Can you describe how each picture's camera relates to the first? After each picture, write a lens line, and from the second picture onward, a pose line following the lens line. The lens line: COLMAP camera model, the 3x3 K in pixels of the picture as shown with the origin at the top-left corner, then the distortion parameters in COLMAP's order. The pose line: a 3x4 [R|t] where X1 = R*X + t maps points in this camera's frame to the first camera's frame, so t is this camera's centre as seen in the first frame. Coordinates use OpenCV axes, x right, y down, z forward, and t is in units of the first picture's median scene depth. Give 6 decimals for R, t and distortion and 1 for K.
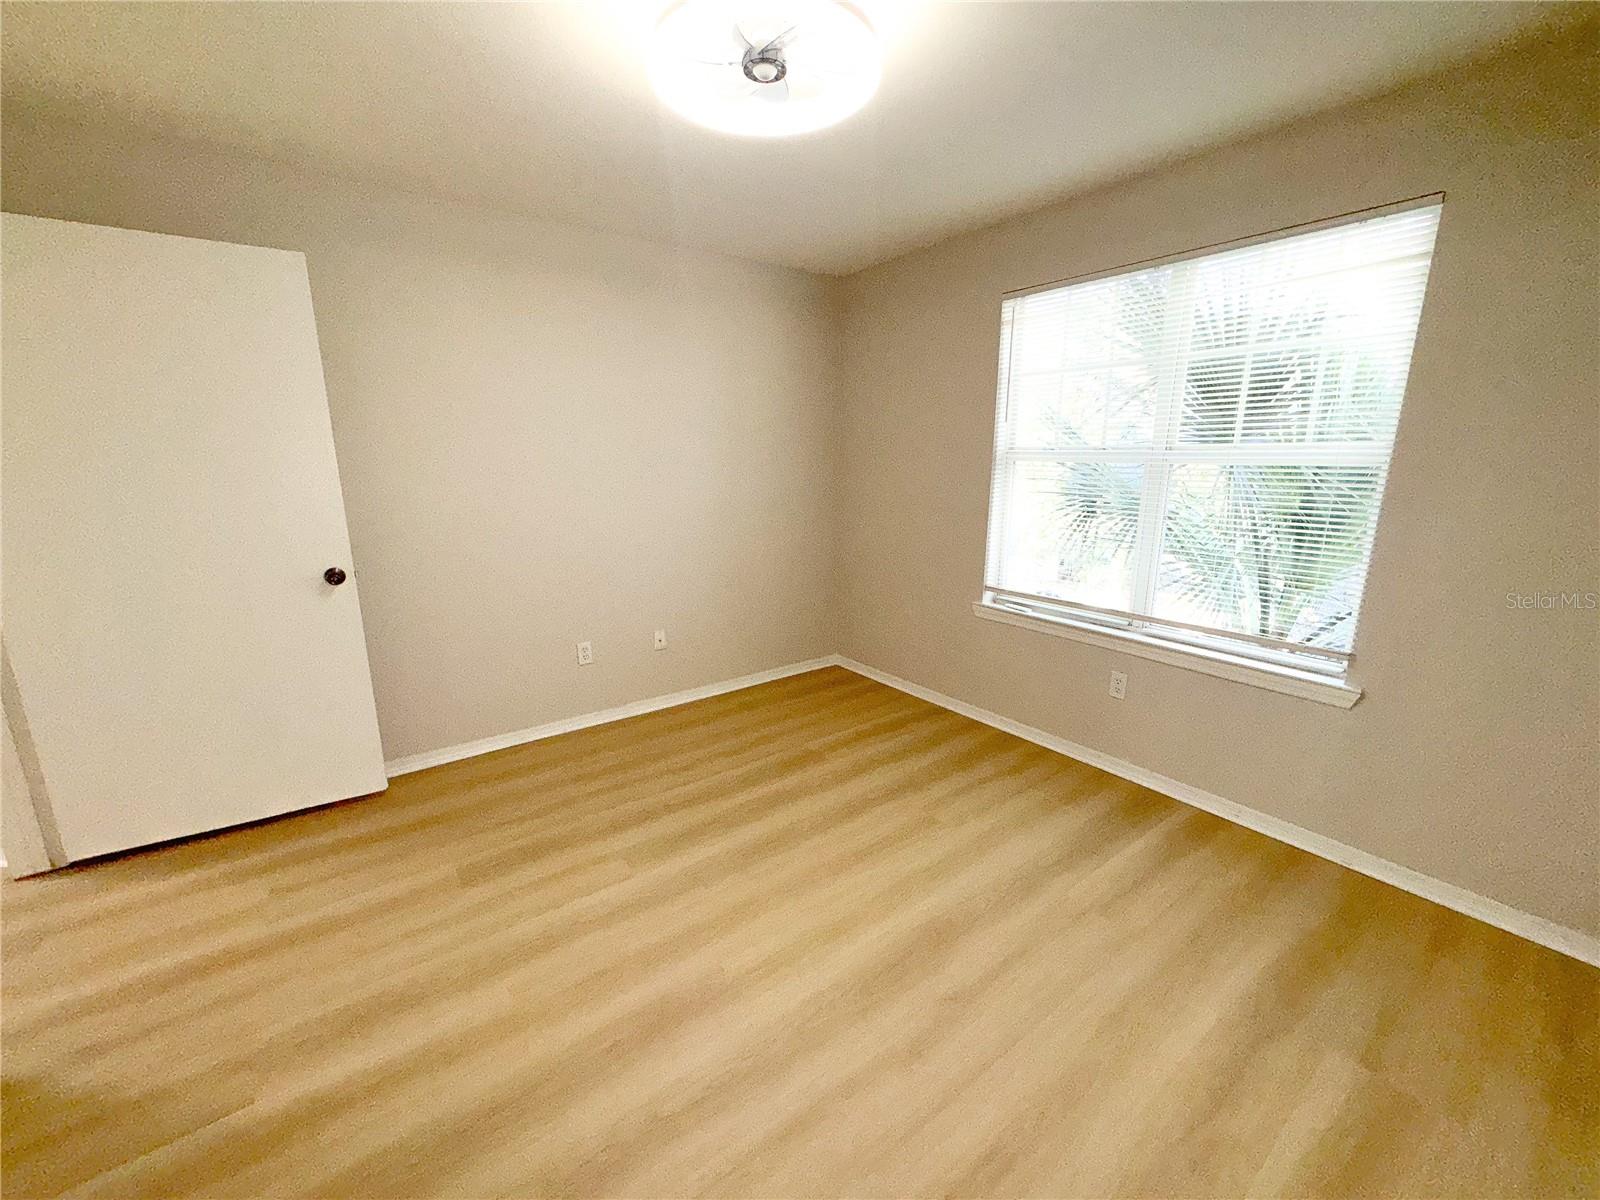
lens RADIAL K [[641.6, 0, 804.9], [0, 641.6, 600.4], [0, 0, 1]] dist [-0.001021, 0.000573]
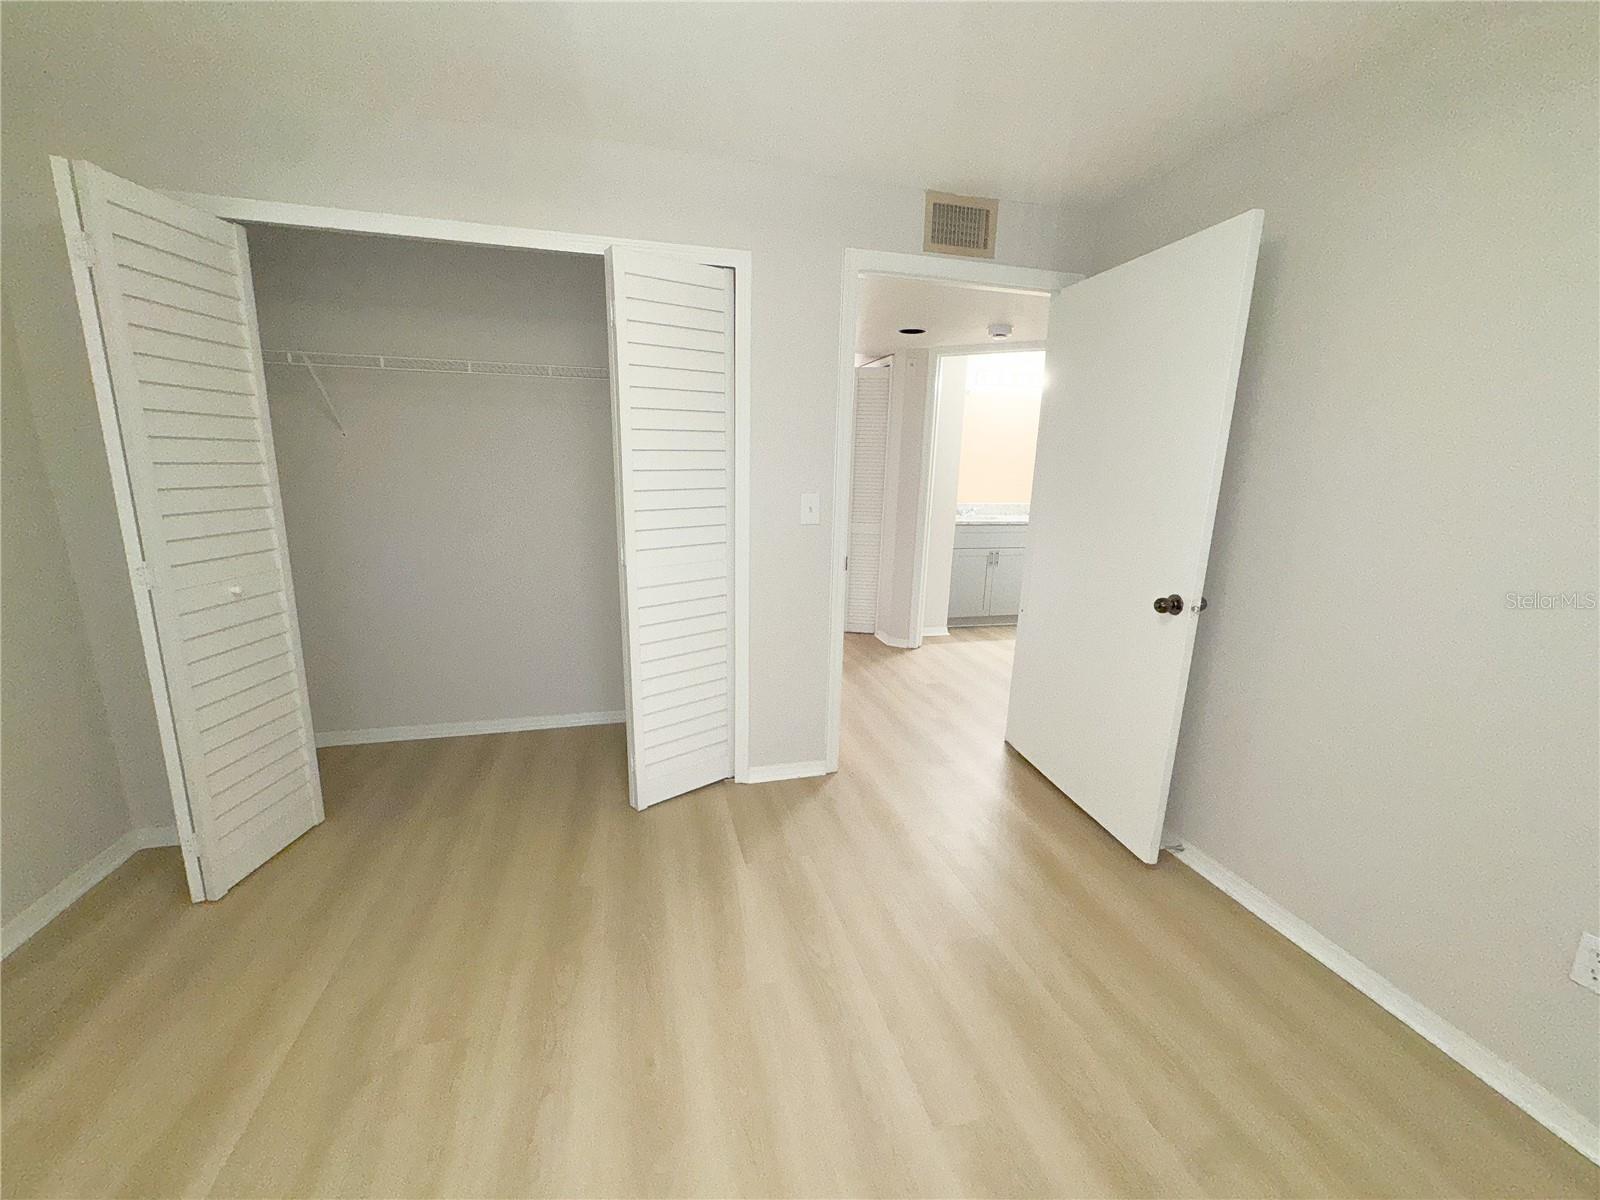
lens RADIAL K [[641.6, 0, 804.9], [0, 641.6, 600.4], [0, 0, 1]] dist [-0.001021, 0.000573]
pose [[-0.371499, 0.183729, -0.910073, 0.186689], [-0.251145, 0.923794, 0.289018, -0.142358], [0.893820, 0.335930, -0.297046, 0.715571]]
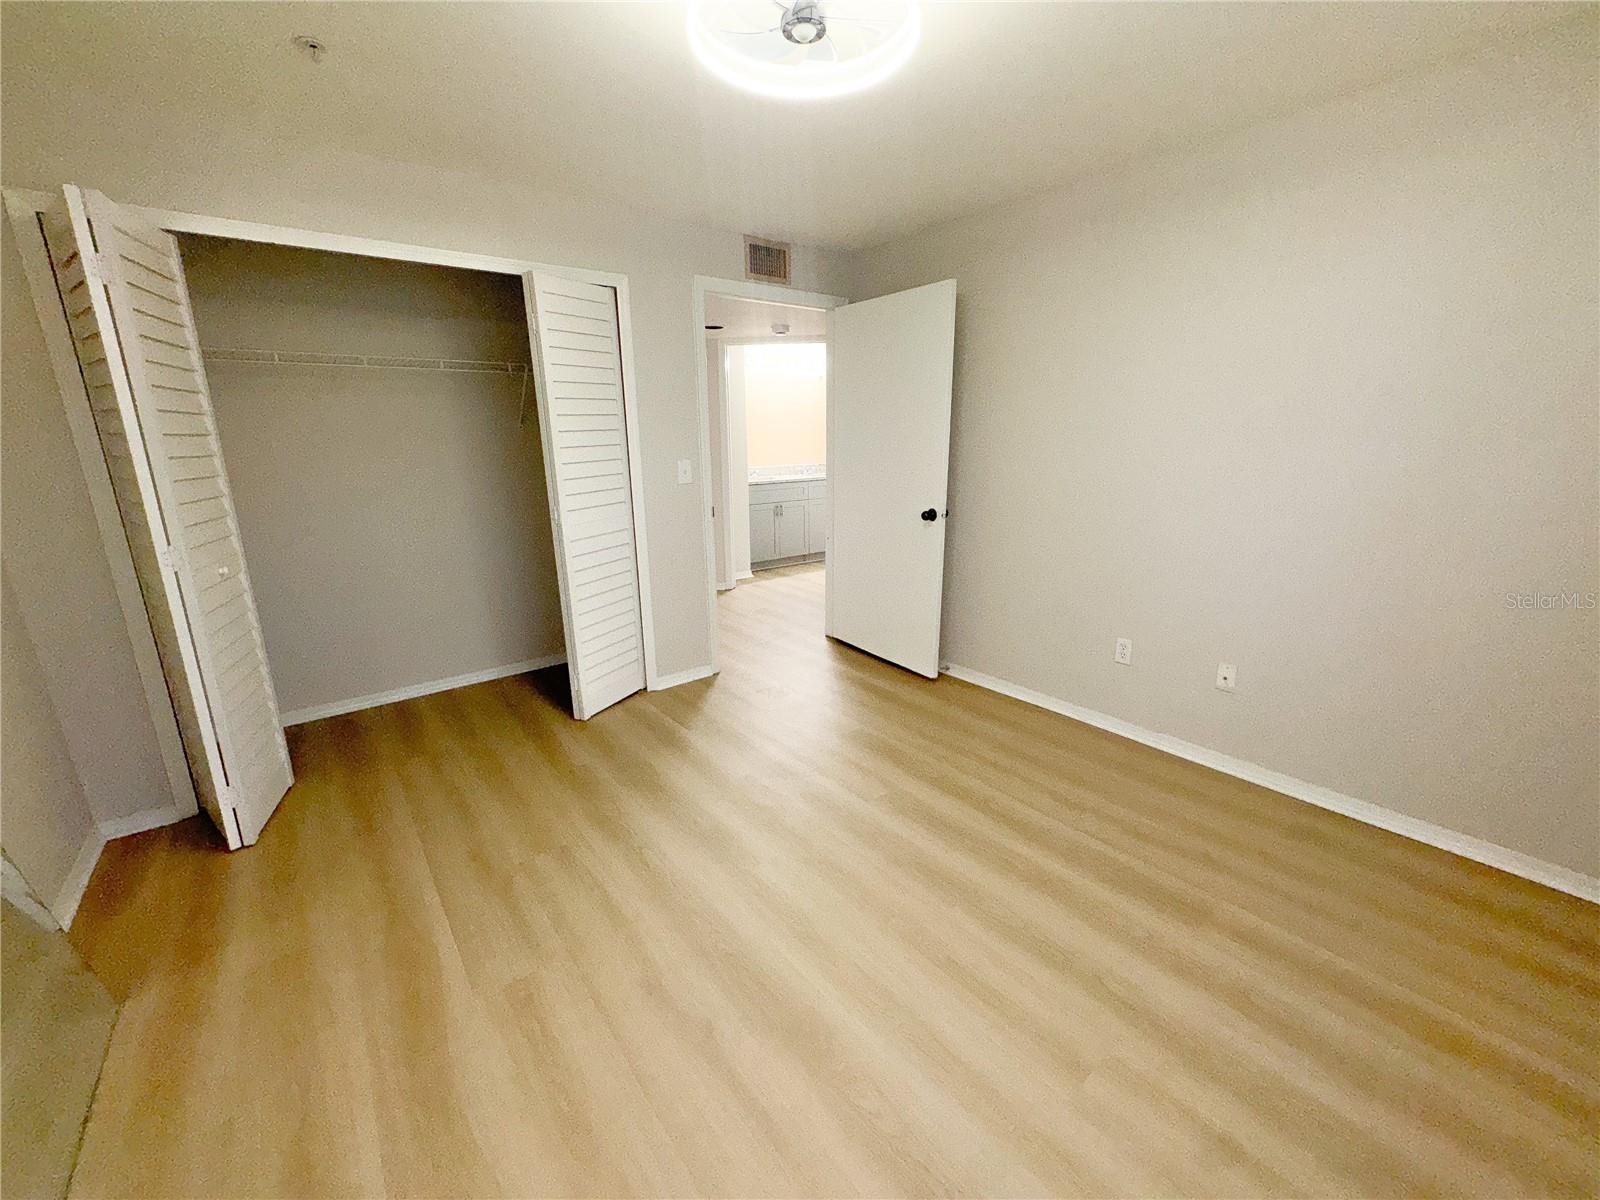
lens RADIAL K [[641.6, 0, 804.9], [0, 641.6, 600.4], [0, 0, 1]] dist [-0.001021, 0.000573]
pose [[0.029975, 0.244426, -0.969205, 0.568327], [-0.229770, 0.945359, 0.231306, -0.102427], [0.972783, 0.215760, 0.084499, 0.575075]]
